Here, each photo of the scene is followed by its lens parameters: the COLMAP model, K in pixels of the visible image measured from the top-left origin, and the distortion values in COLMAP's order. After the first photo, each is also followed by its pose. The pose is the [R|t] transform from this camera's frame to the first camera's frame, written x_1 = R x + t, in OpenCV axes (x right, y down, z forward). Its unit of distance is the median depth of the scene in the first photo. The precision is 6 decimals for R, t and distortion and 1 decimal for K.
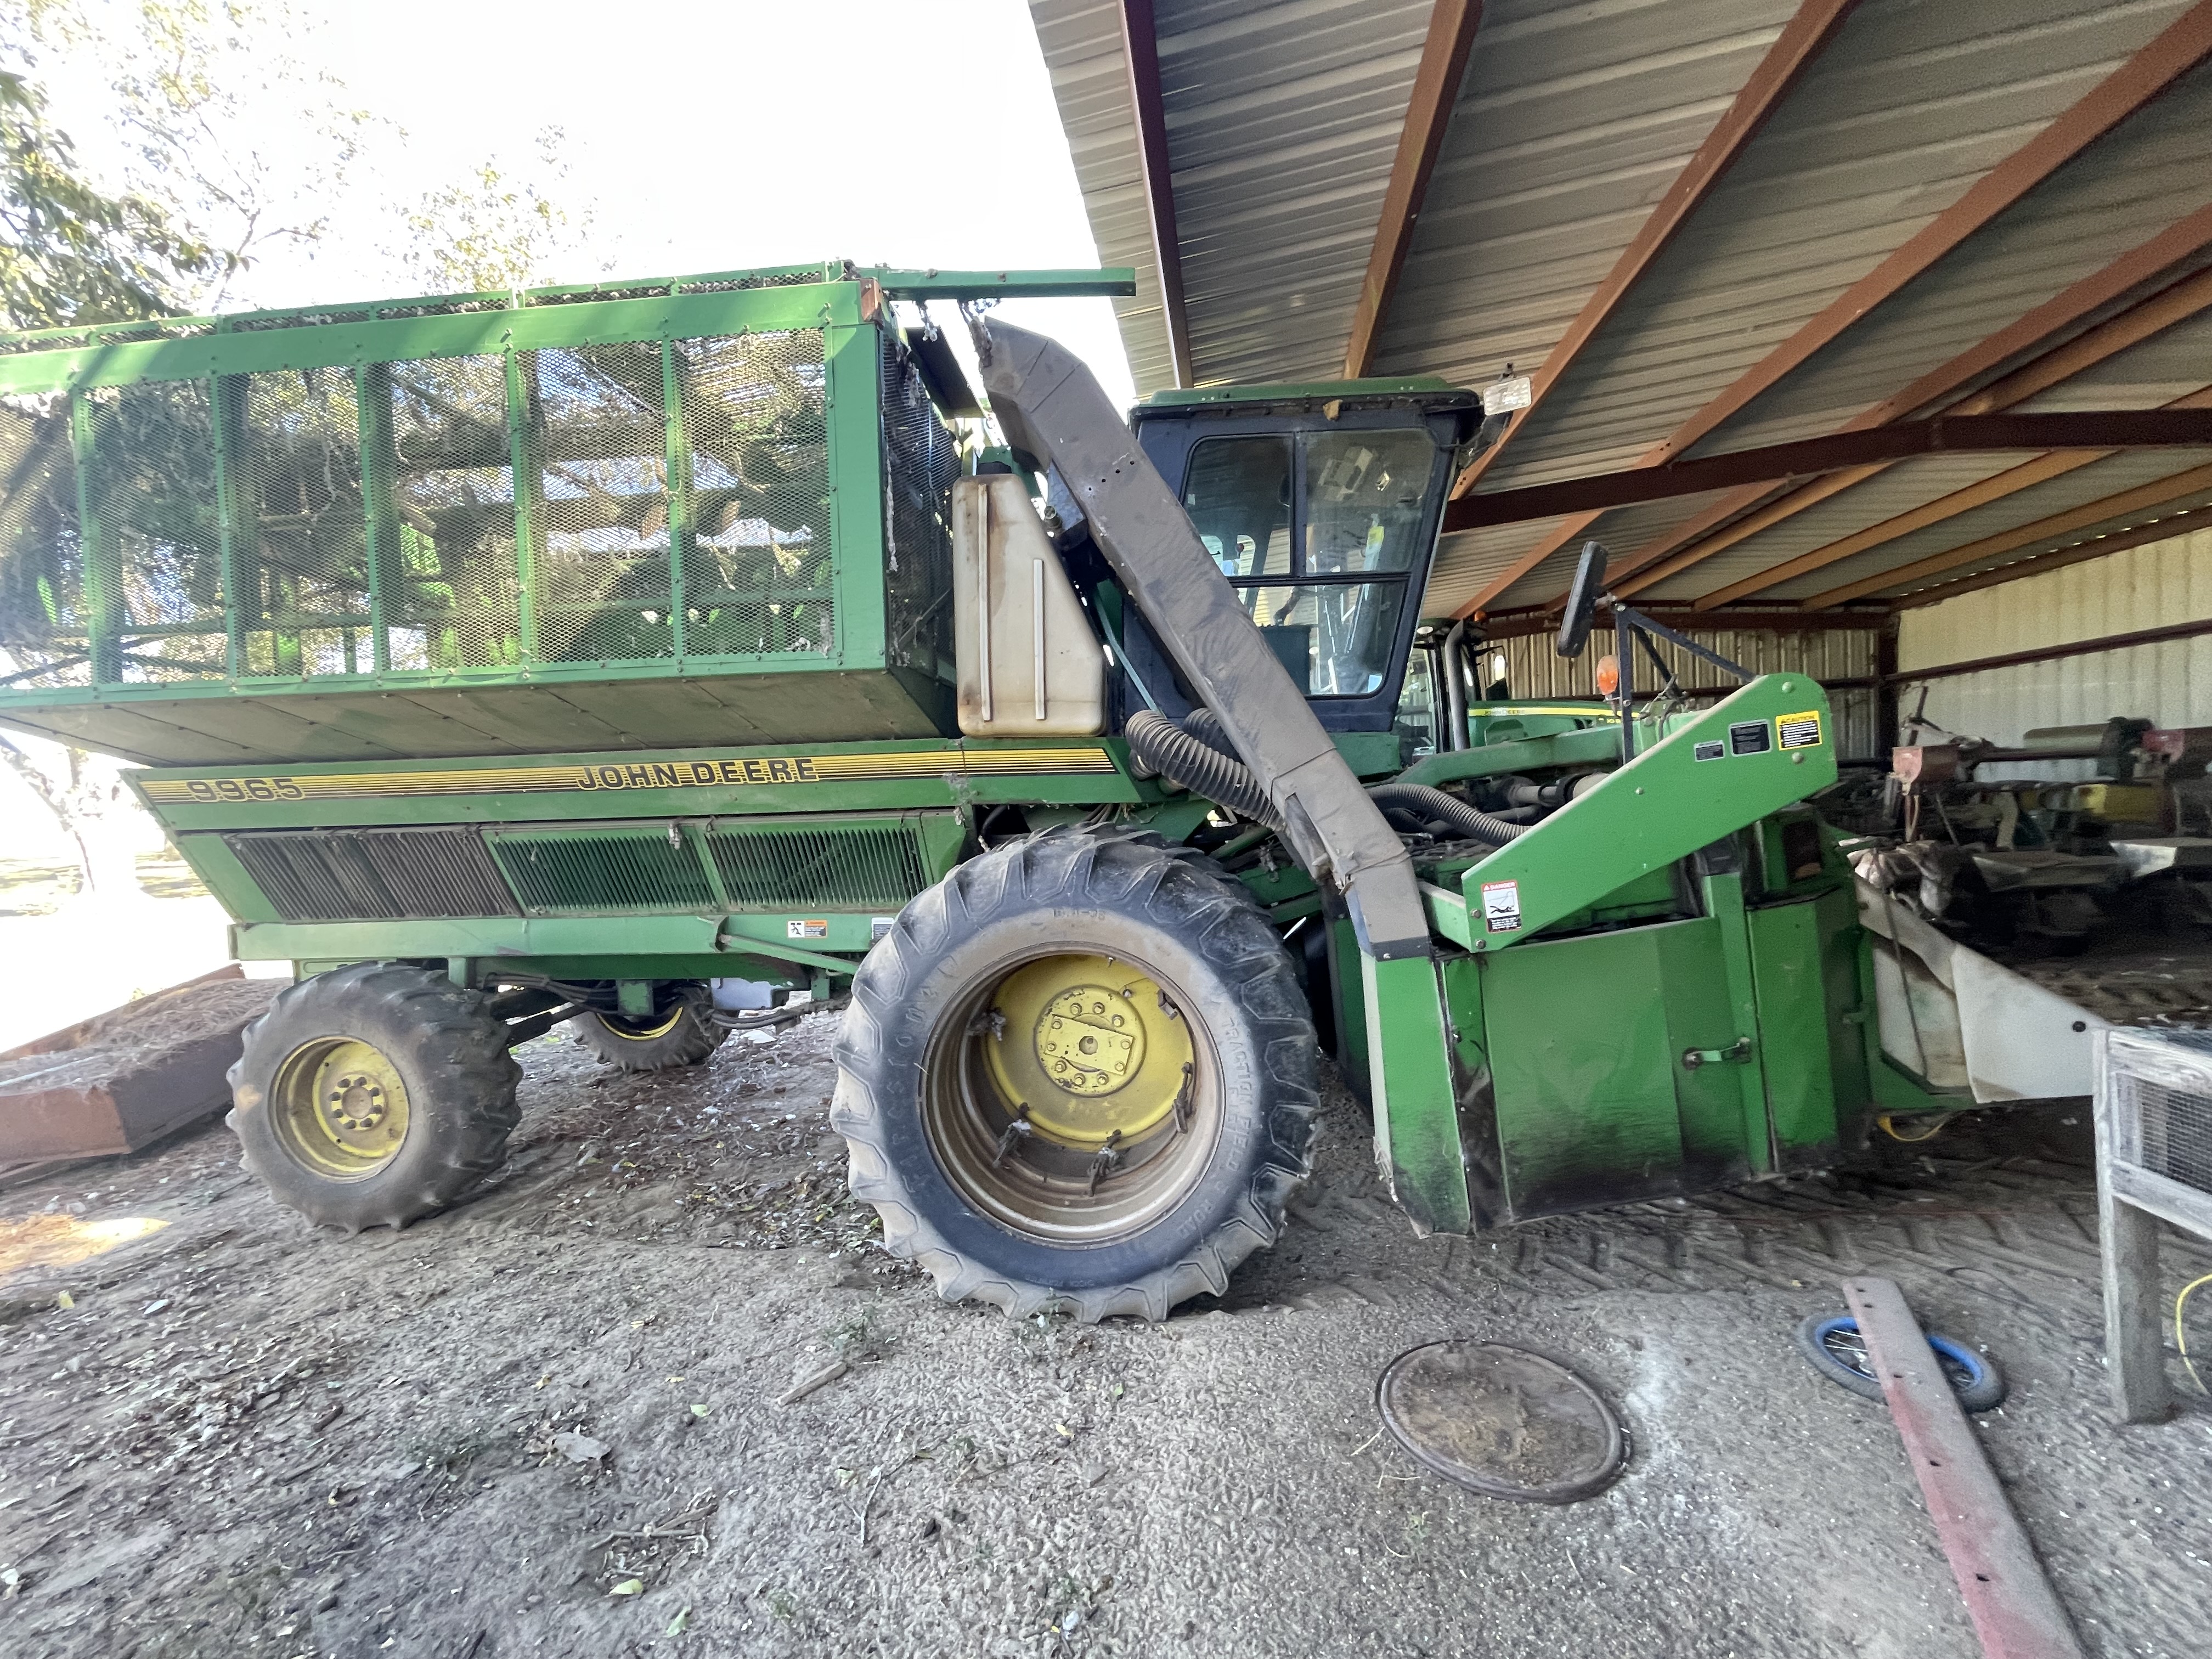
lens RADIAL K [[869.5, 0, 1097.9], [0, 869.5, 833.3], [0, 0, 1]] dist [0.002767, -0.002259]
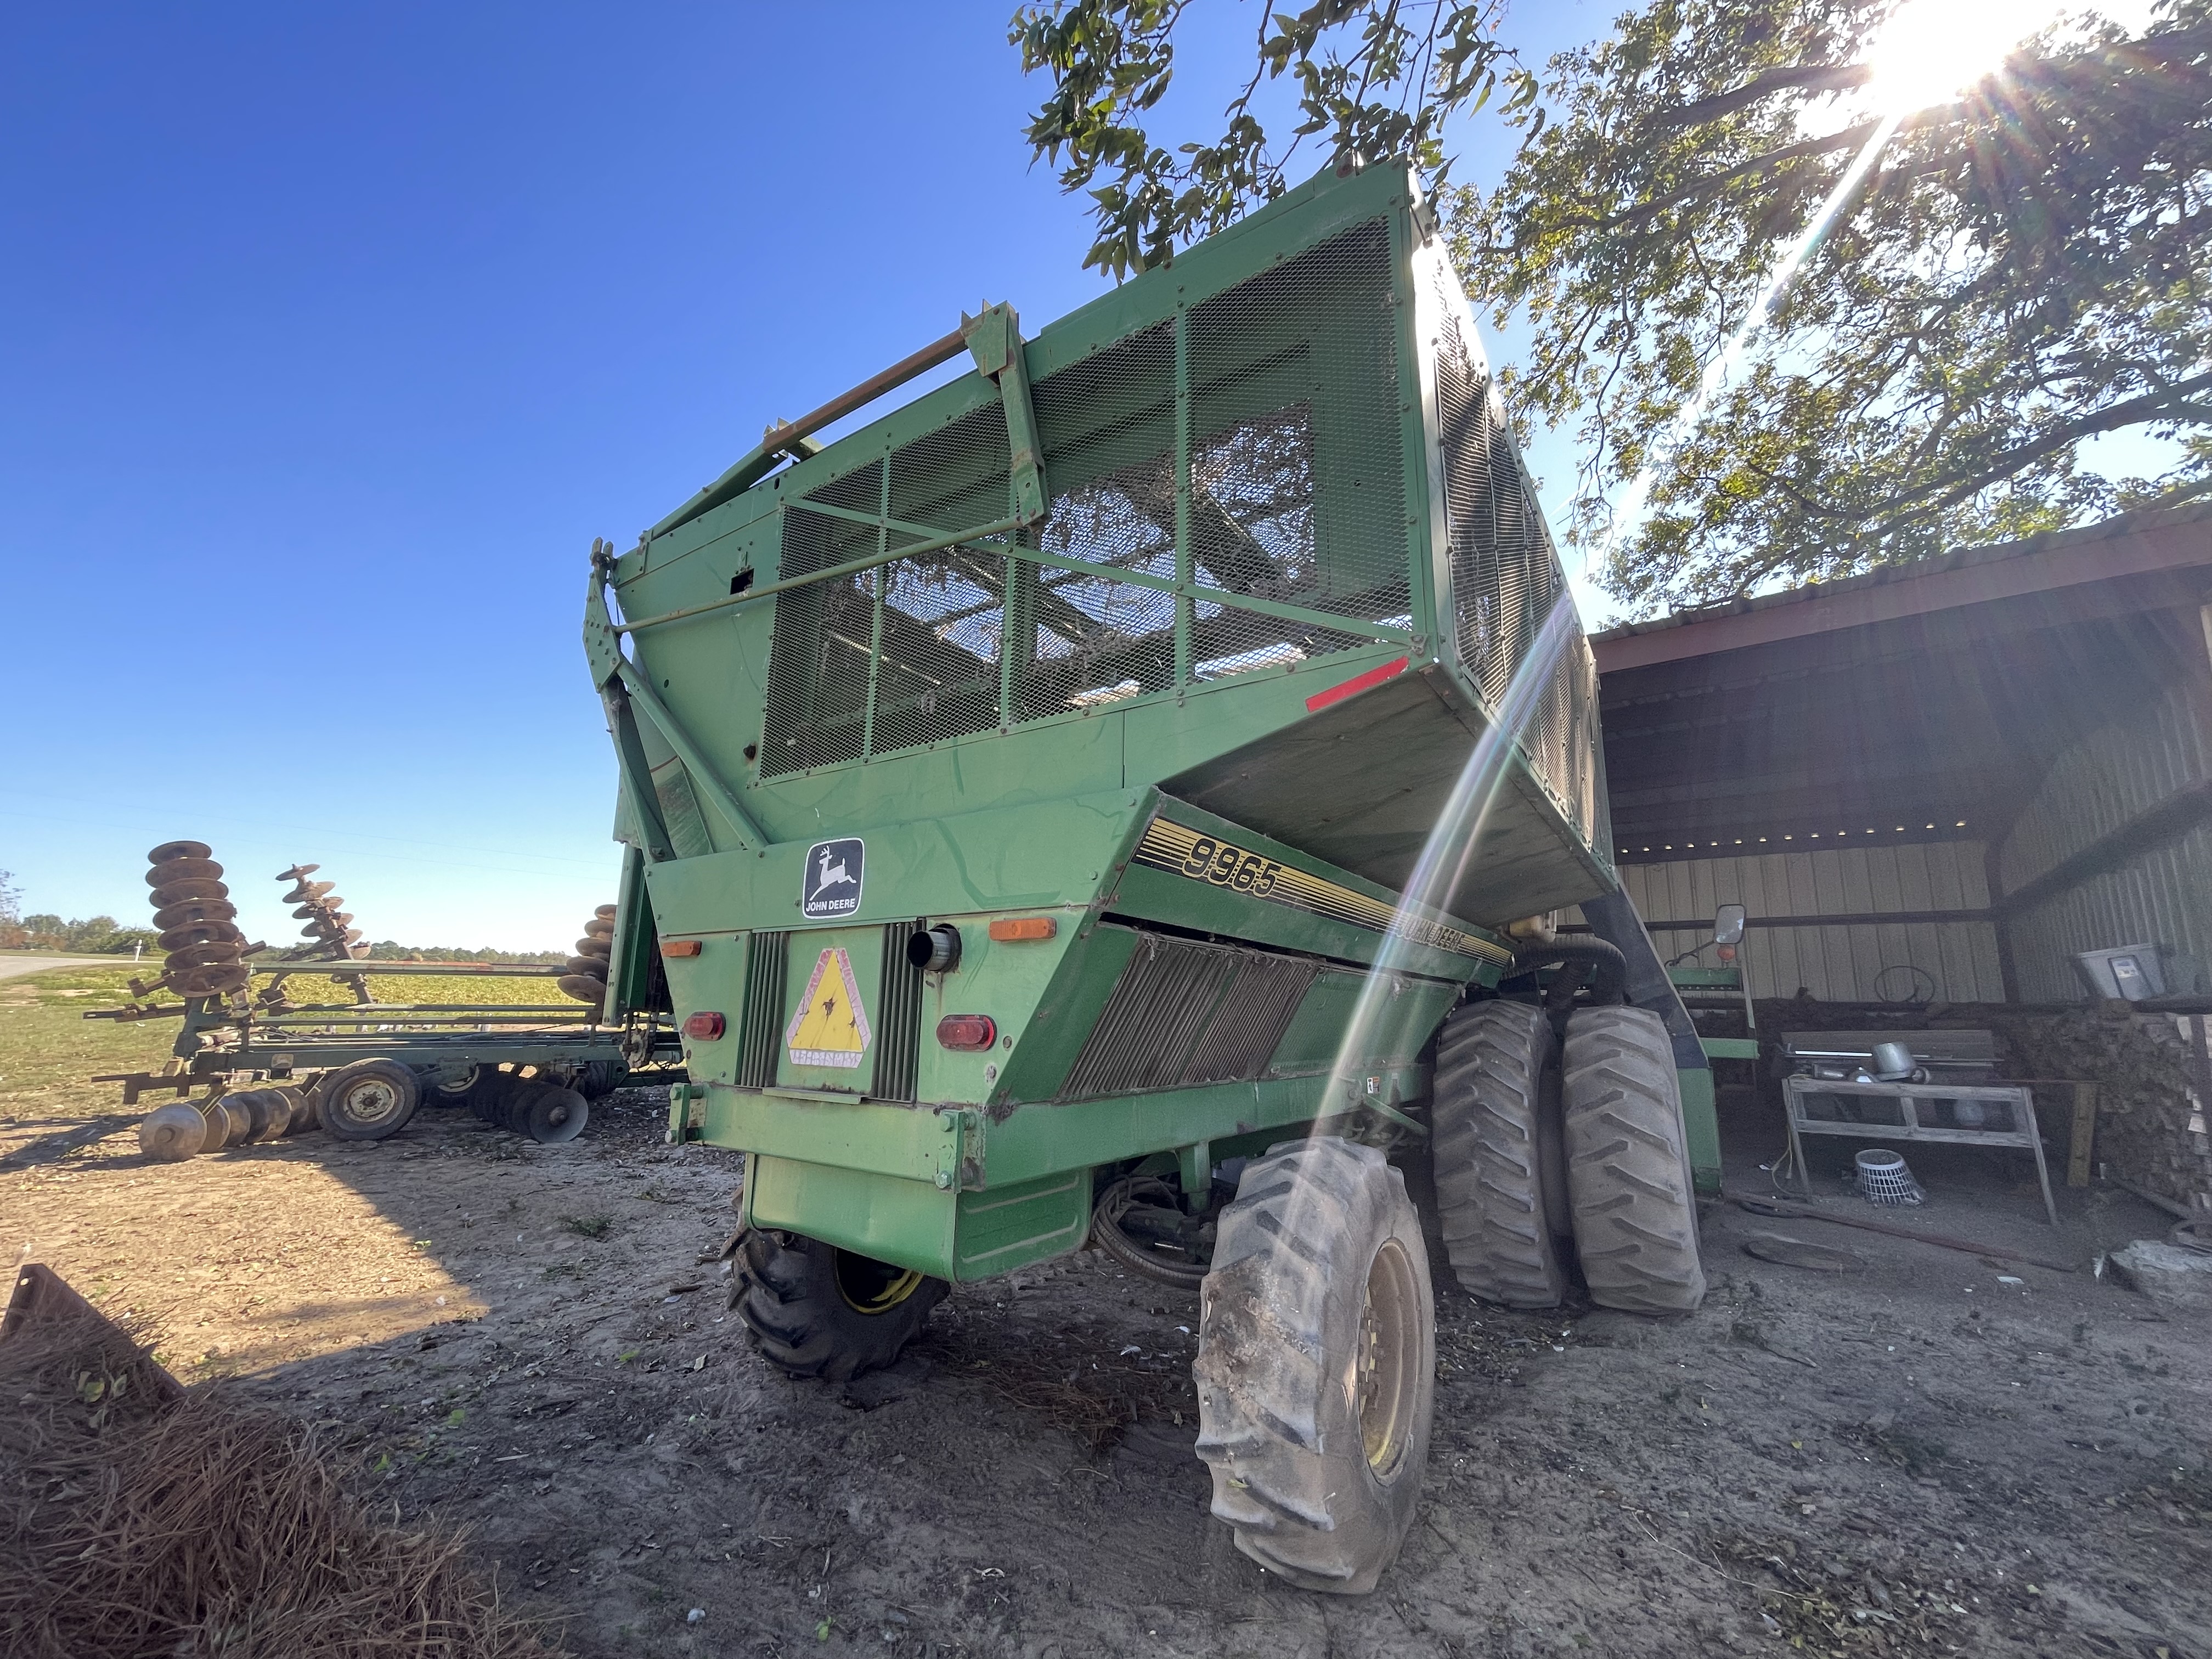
lens RADIAL K [[869.5, 0, 1065.3], [0, 869.5, 831.0], [0, 0, 1]] dist [0.002767, -0.002259]
pose [[0.499145, 0.225037, 0.836787, -1.681843], [-0.015765, 0.967887, -0.250890, 0.090985], [-0.866375, 0.112039, 0.486664, 0.848463]]
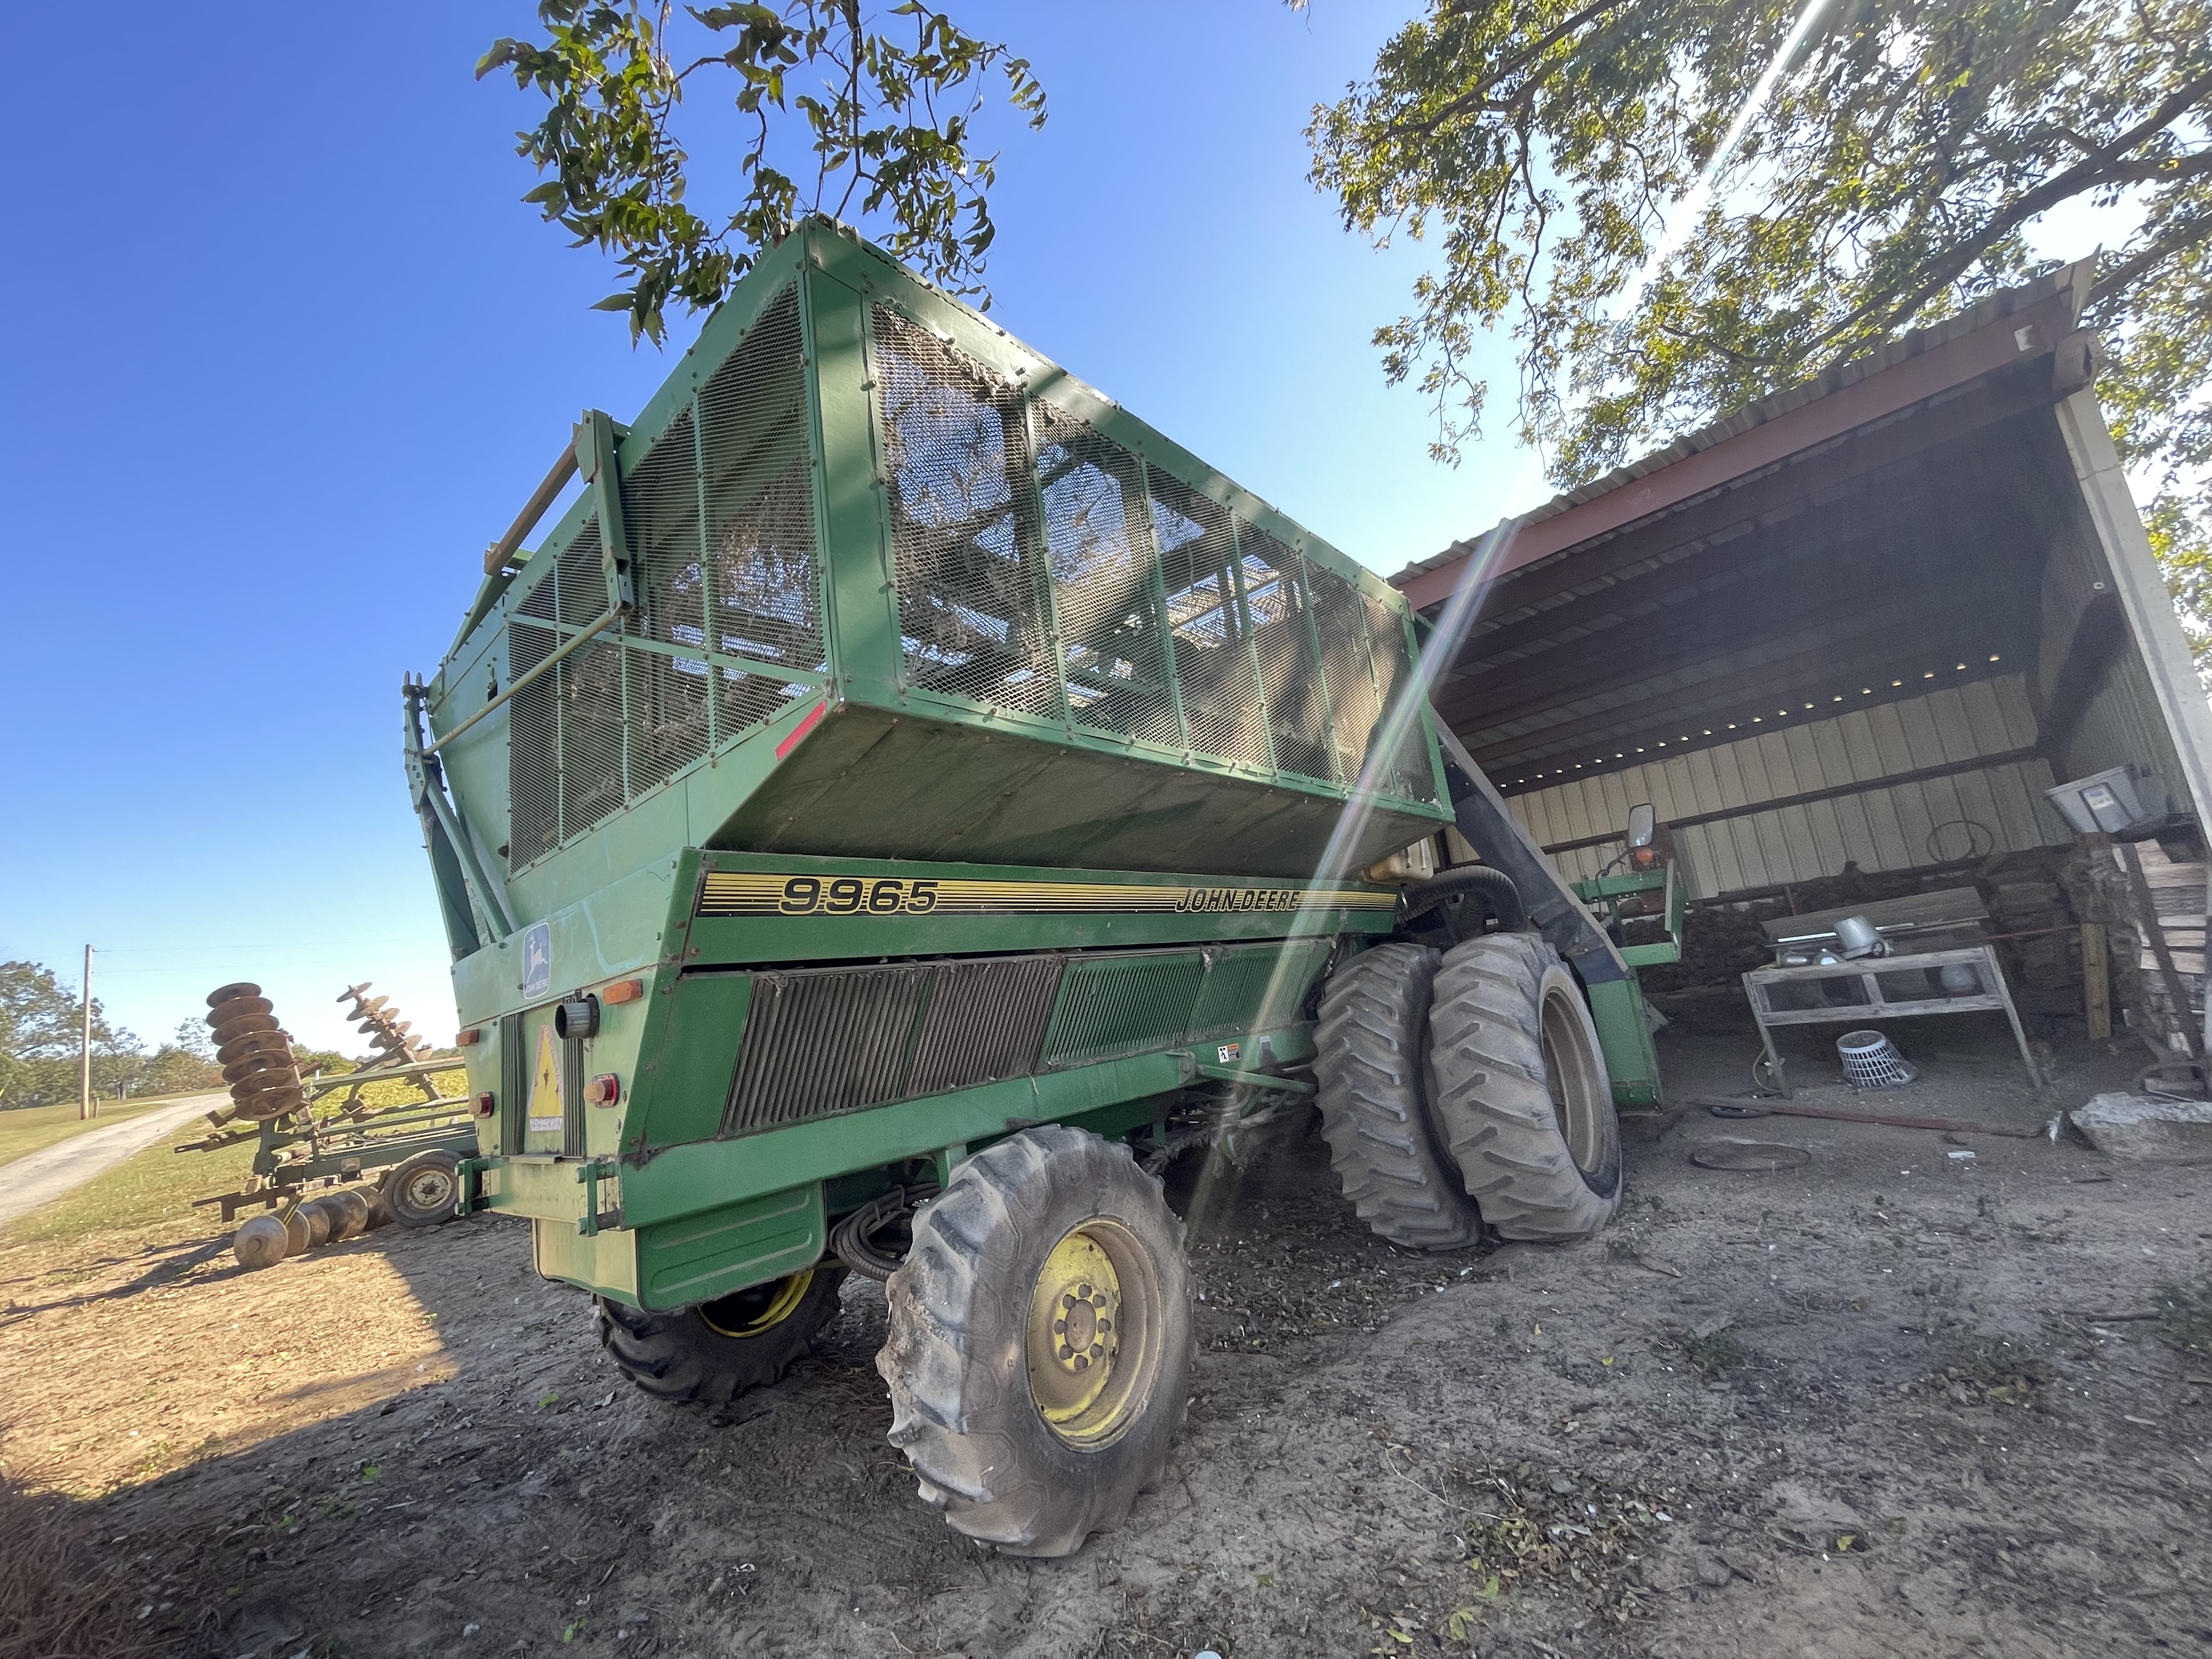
lens RADIAL K [[869.5, 0, 1073.4], [0, 869.5, 832.9], [0, 0, 1]] dist [0.002767, -0.002259]
pose [[0.604413, 0.119407, 0.787672, -1.510828], [0.128554, 0.961129, -0.244347, 0.095429], [-0.786230, 0.248945, 0.565569, 0.510468]]
